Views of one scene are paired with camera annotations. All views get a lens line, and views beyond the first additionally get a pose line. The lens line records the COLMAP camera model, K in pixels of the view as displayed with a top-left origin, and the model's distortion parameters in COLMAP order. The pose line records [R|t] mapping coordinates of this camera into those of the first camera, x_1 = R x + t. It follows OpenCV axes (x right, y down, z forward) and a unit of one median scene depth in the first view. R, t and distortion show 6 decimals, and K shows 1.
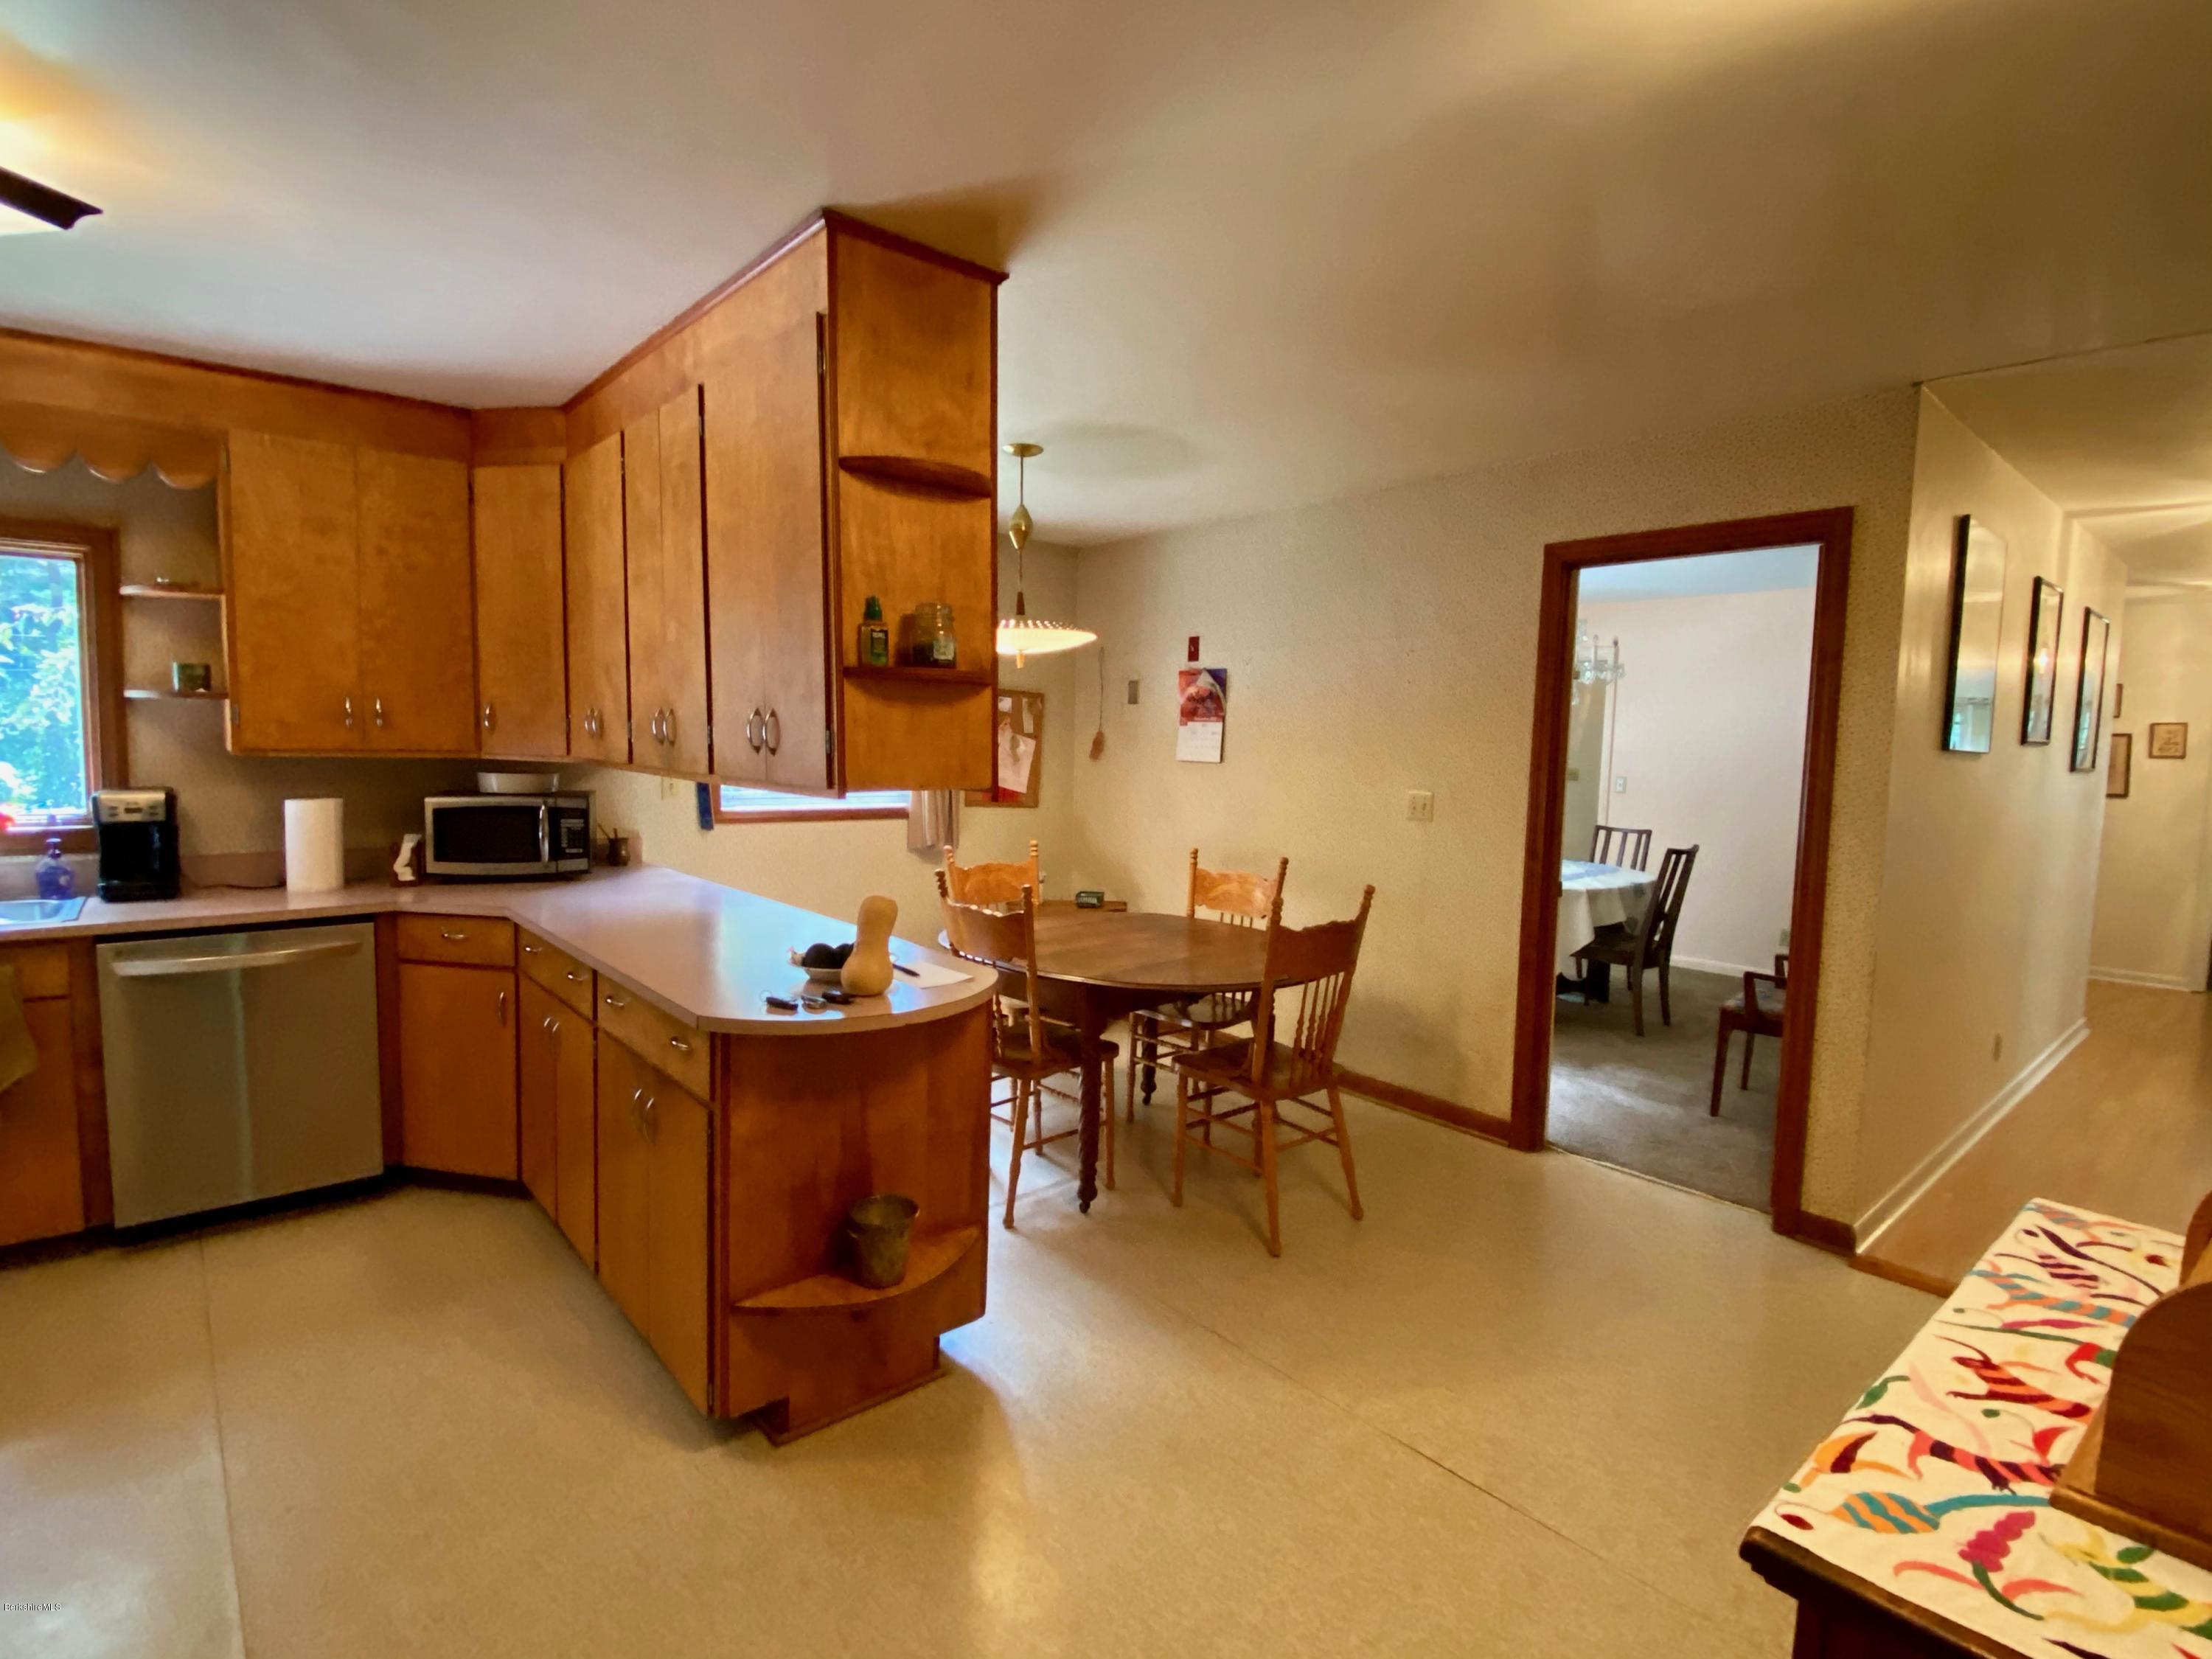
lens RADIAL K [[1061.9, 0, 1110.0], [0, 1061.9, 830.5], [0, 0, 1]] dist [0.044492, -0.041361]
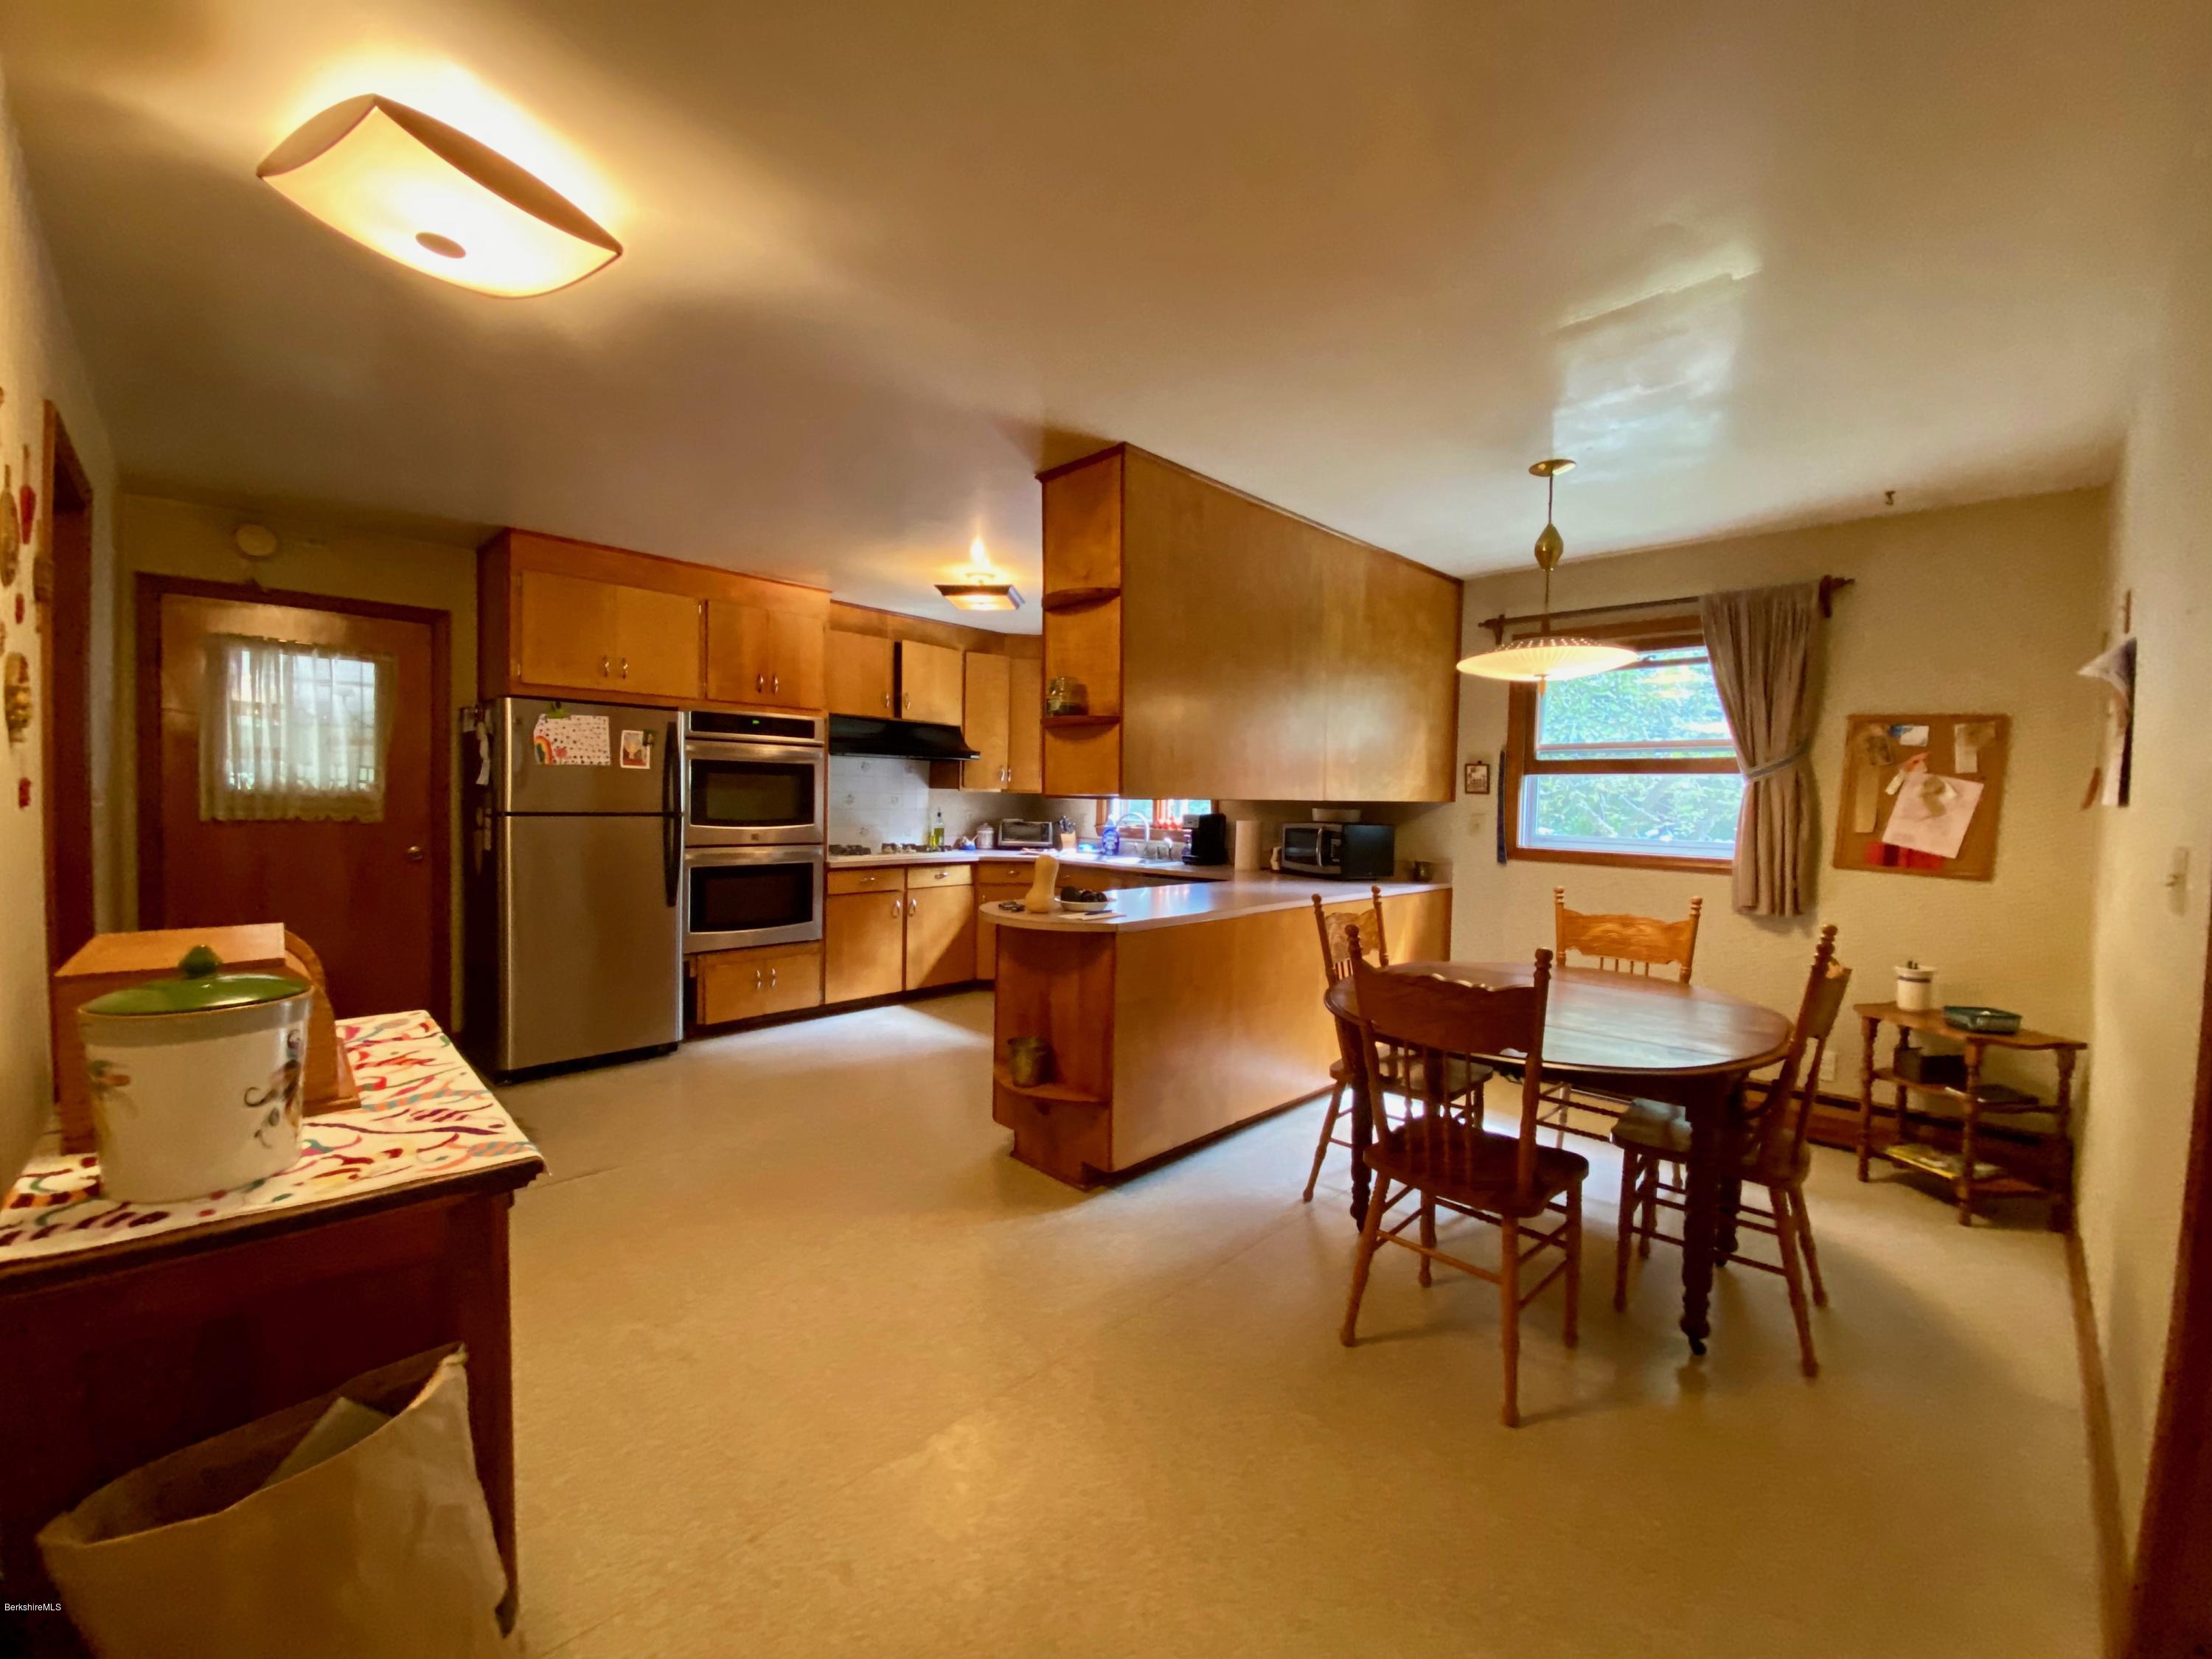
lens RADIAL K [[894.9, 0, 1110.6], [0, 894.9, 828.2], [0, 0, 1]] dist [0.003933, -0.000067]
pose [[0.076312, 0.015167, -0.996969, 0.858530], [-0.103671, 0.994586, 0.007196, -0.001988], [0.991680, 0.102808, 0.077471, 0.715307]]
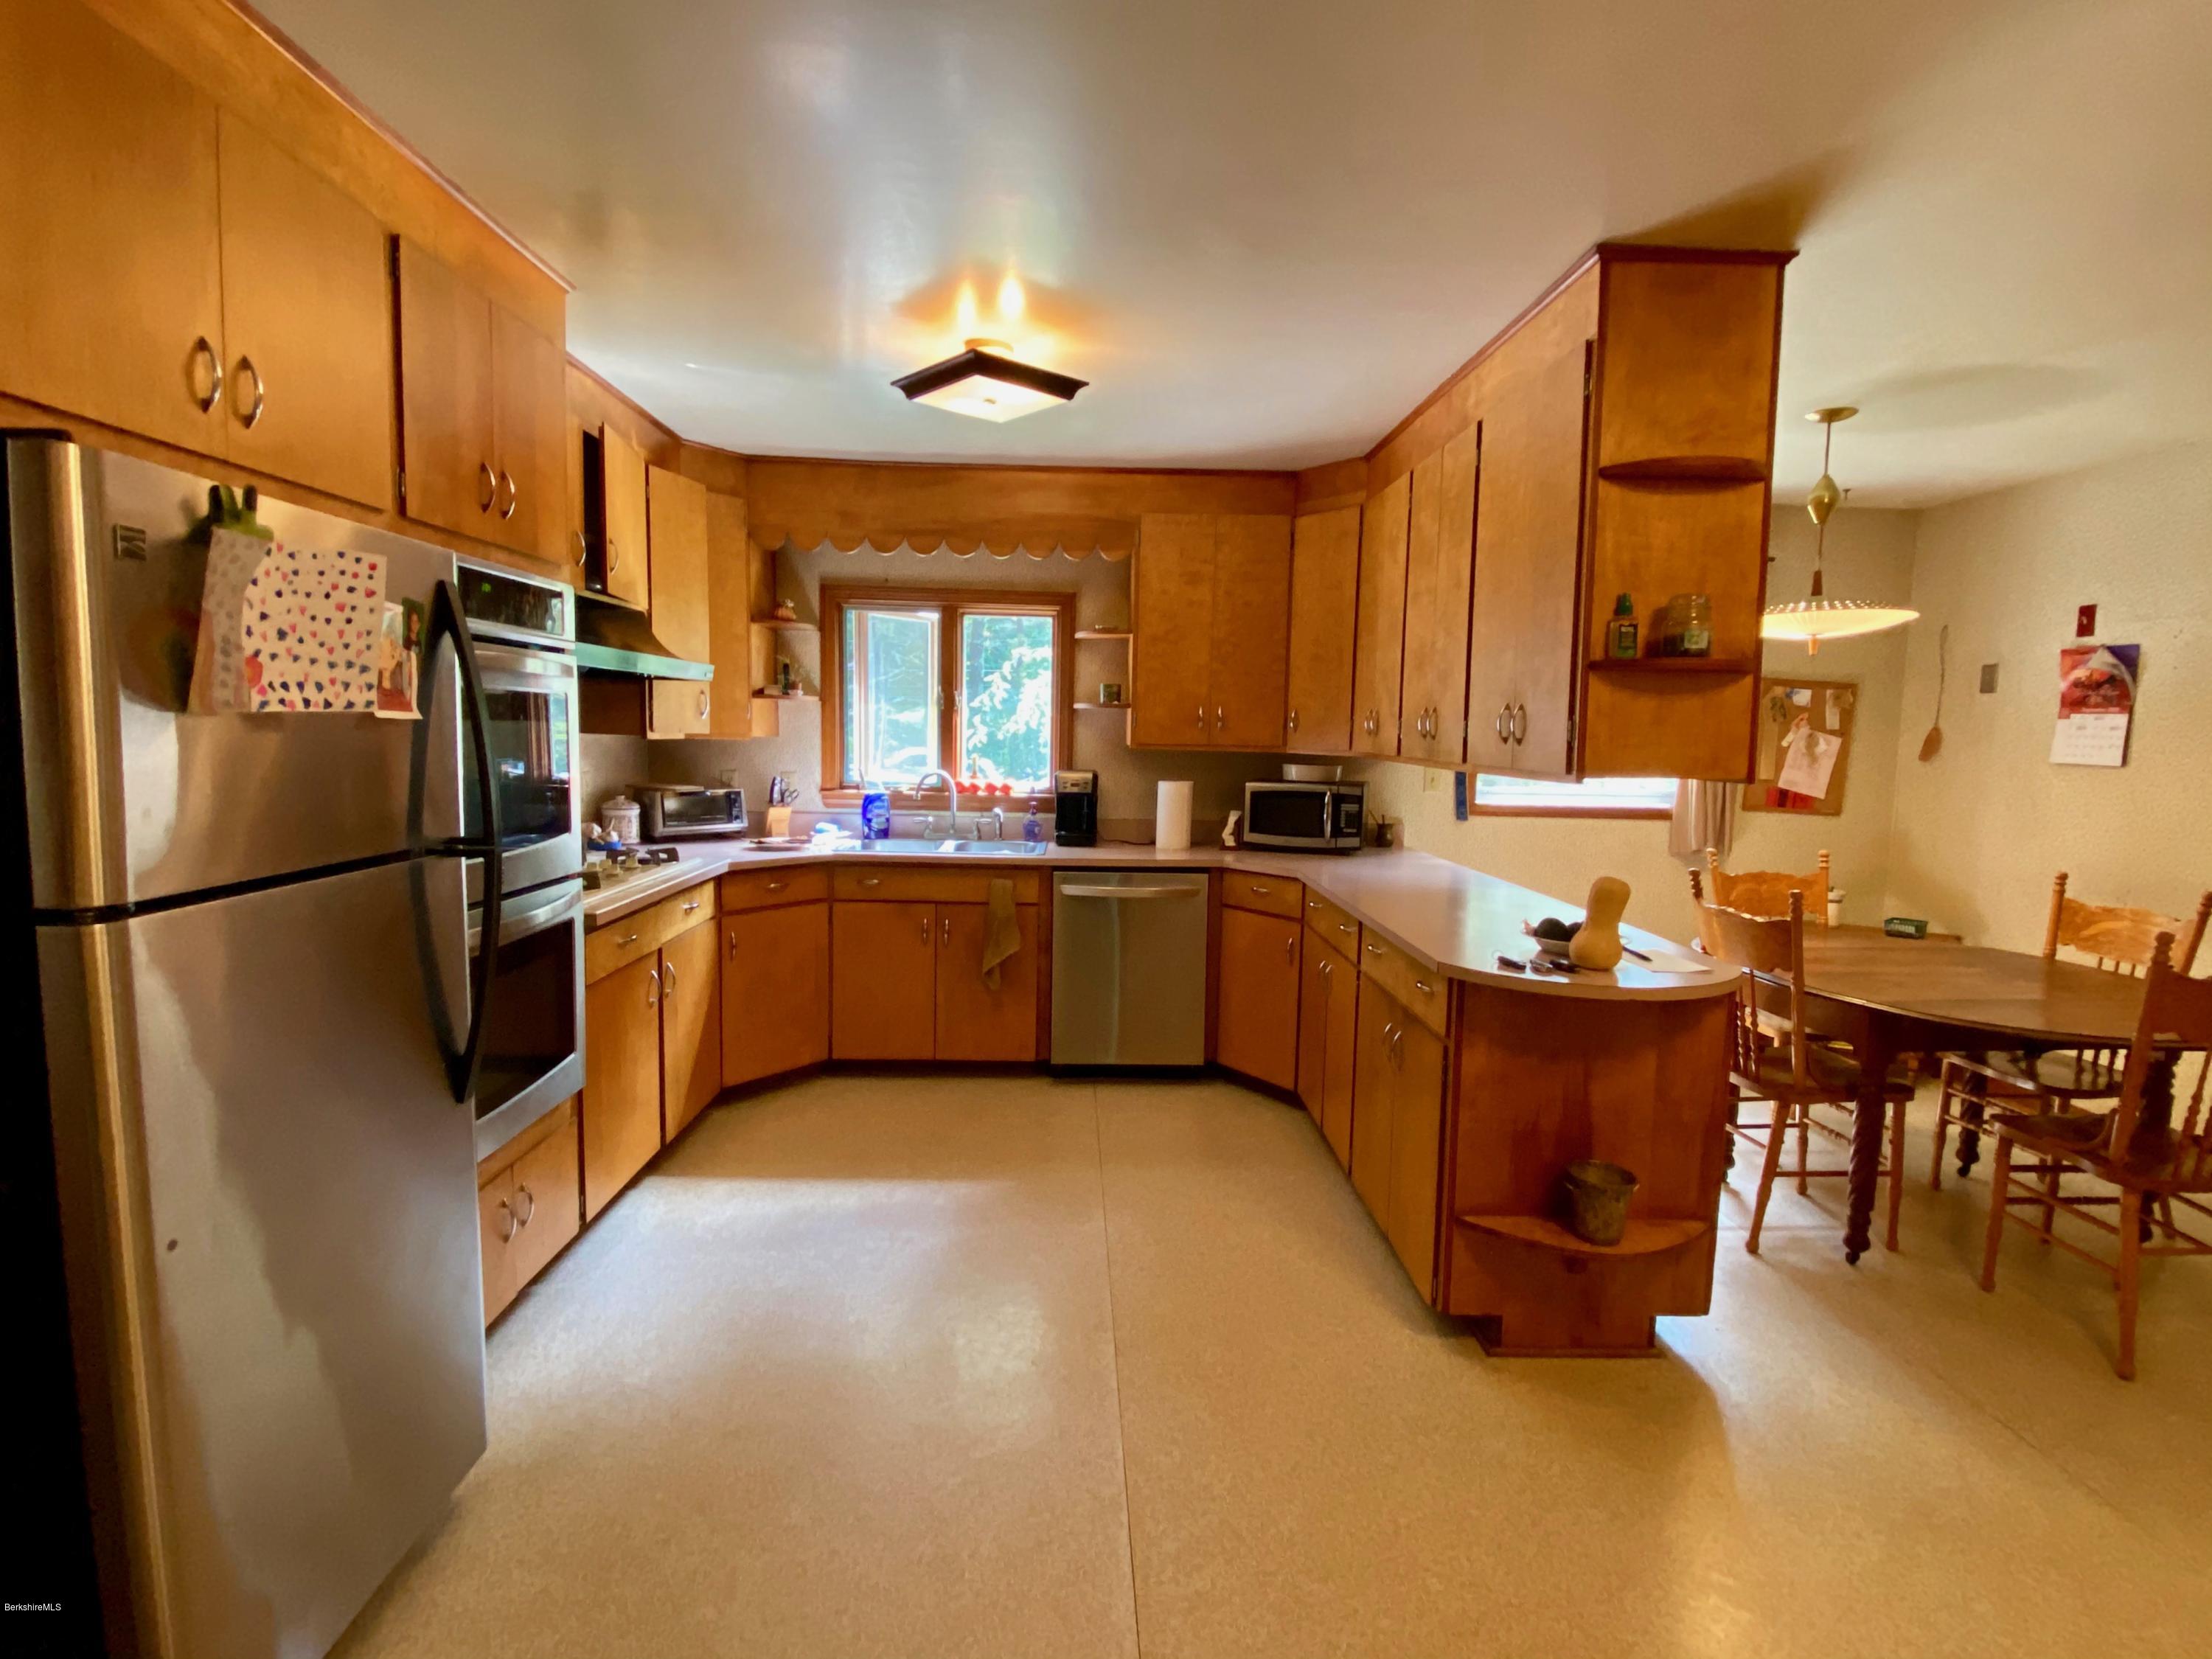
lens RADIAL K [[1061.9, 0, 1110.0], [0, 1061.9, 830.5], [0, 0, 1]] dist [0.044492, -0.041361]
pose [[0.774240, 0.052533, -0.630708, 0.044943], [-0.055815, 0.998334, 0.014637, 0.019390], [0.630426, 0.023870, 0.775882, -0.097947]]
